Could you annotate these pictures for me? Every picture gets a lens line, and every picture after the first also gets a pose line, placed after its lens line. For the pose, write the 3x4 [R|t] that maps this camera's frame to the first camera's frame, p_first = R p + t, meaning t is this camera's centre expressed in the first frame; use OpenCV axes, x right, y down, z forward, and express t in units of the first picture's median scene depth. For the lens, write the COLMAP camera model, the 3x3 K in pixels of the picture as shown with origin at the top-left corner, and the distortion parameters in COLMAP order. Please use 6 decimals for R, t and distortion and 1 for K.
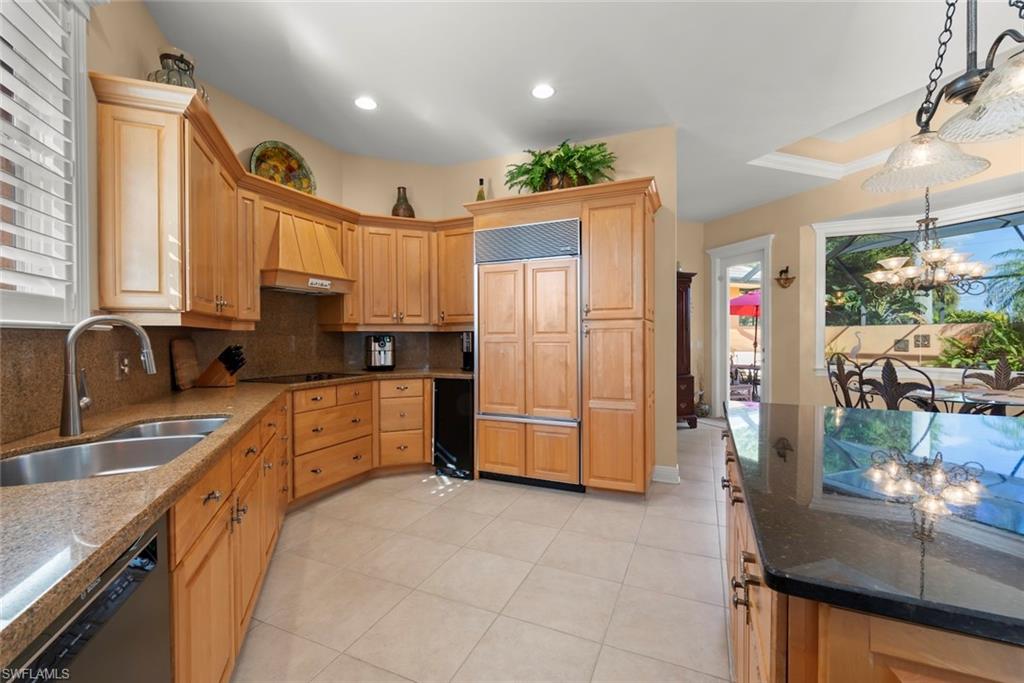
lens RADIAL K [[430.9, 0, 509.9], [0, 430.9, 339.1], [0, 0, 1]] dist [0.002175, -0.000040]
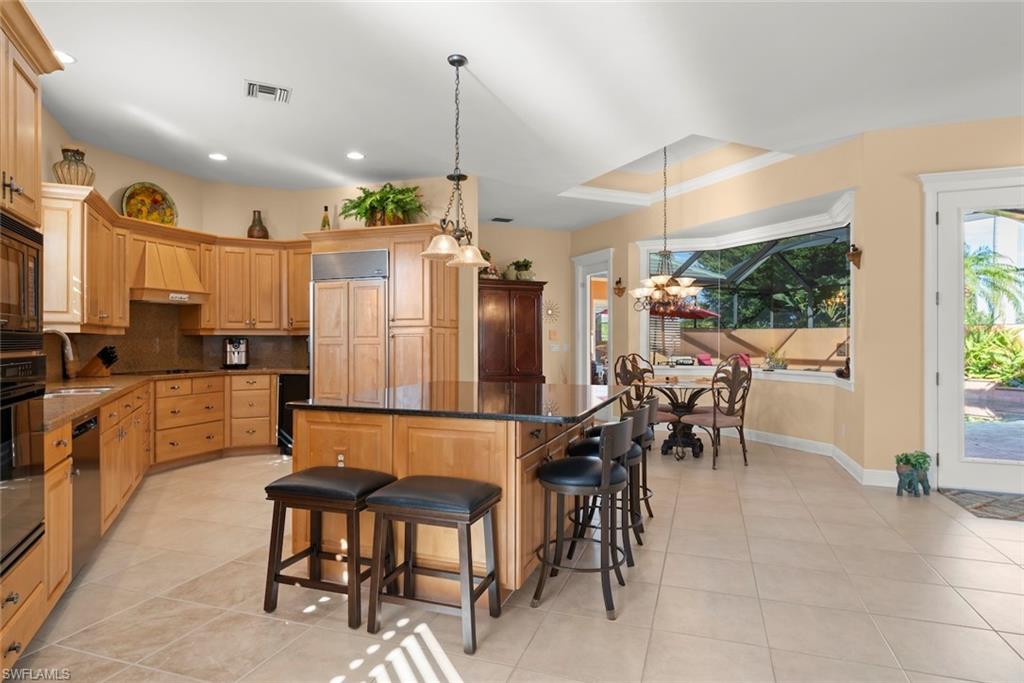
lens RADIAL K [[569.4, 0, 512.5], [0, 569.4, 333.9], [0, 0, 1]] dist [0.005327, 0.002318]
pose [[0.996333, 0.003089, 0.085503, 0.352310], [-0.001808, 0.999885, -0.015054, 0.001370], [-0.085540, 0.014844, 0.996224, -0.674966]]
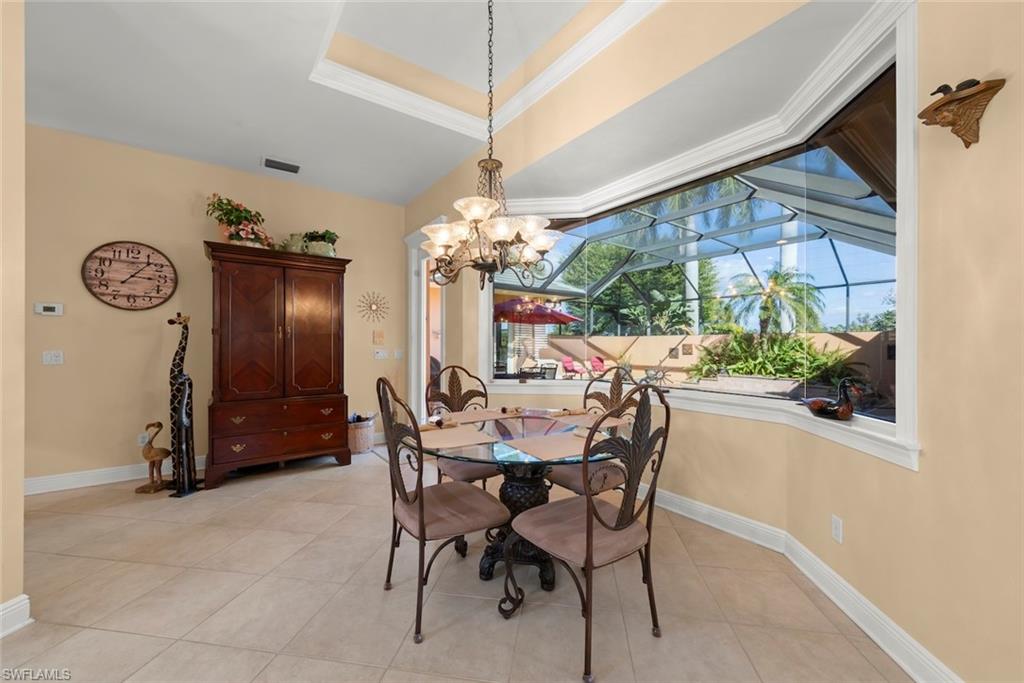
lens RADIAL K [[394.3, 0, 513.5], [0, 394.3, 342.0], [0, 0, 1]] dist [-0.001515, 0.000770]
pose [[0.962486, 0.007552, 0.271226, 0.824266], [-0.003964, 0.999897, -0.013775, 0.000613], [-0.271302, 0.012183, 0.962417, 0.403893]]
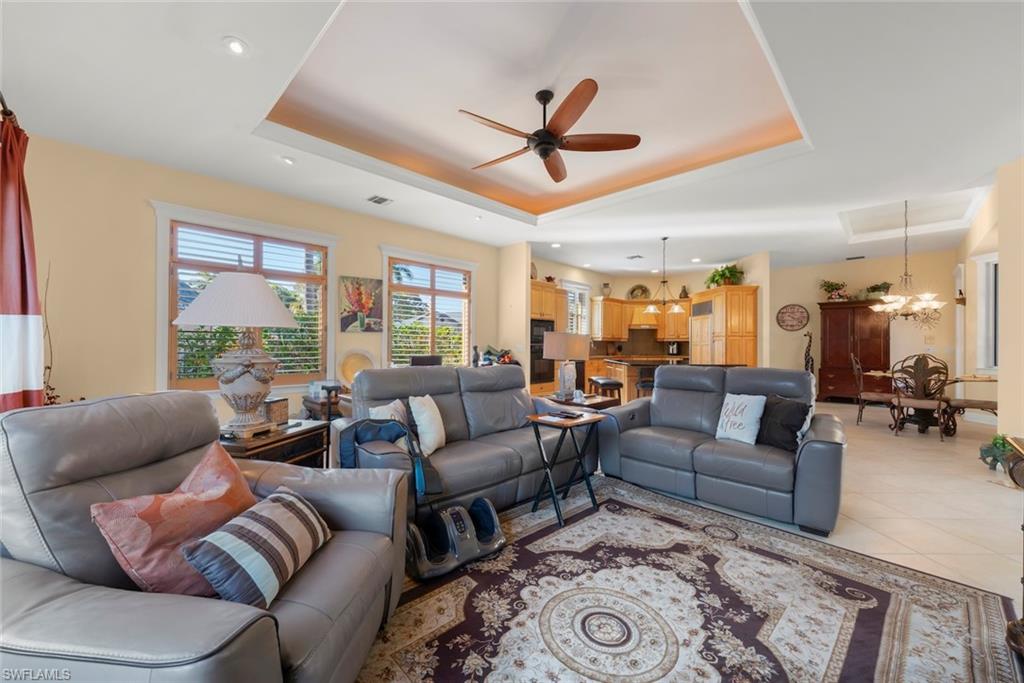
lens RADIAL K [[394.3, 0, 509.6], [0, 394.3, 349.5], [0, 0, 1]] dist [-0.001515, 0.000770]
pose [[0.416031, 0.015114, -0.909225, 1.727008], [-0.008092, 0.999884, 0.012918, 0.013933], [0.909315, 0.001983, 0.416105, -1.109204]]
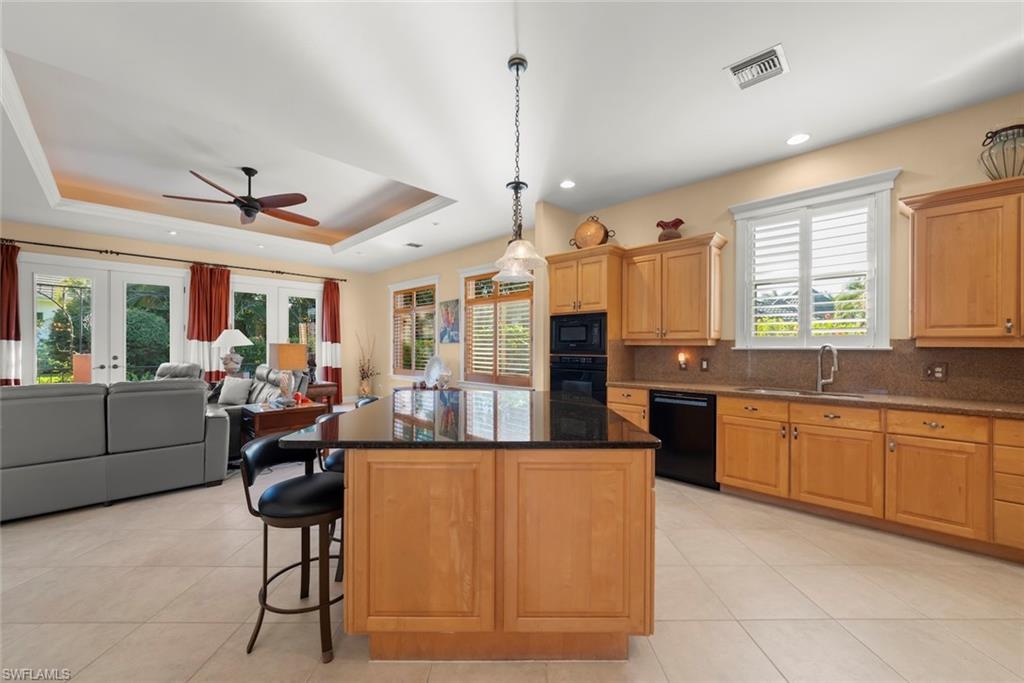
lens RADIAL K [[394.3, 0, 510.2], [0, 394.3, 349.9], [0, 0, 1]] dist [-0.001515, 0.000770]
pose [[-0.911766, 0.002308, -0.410704, 0.628022], [-0.002878, 0.999924, 0.012009, -0.018774], [0.410700, 0.012131, -0.911690, 0.928301]]
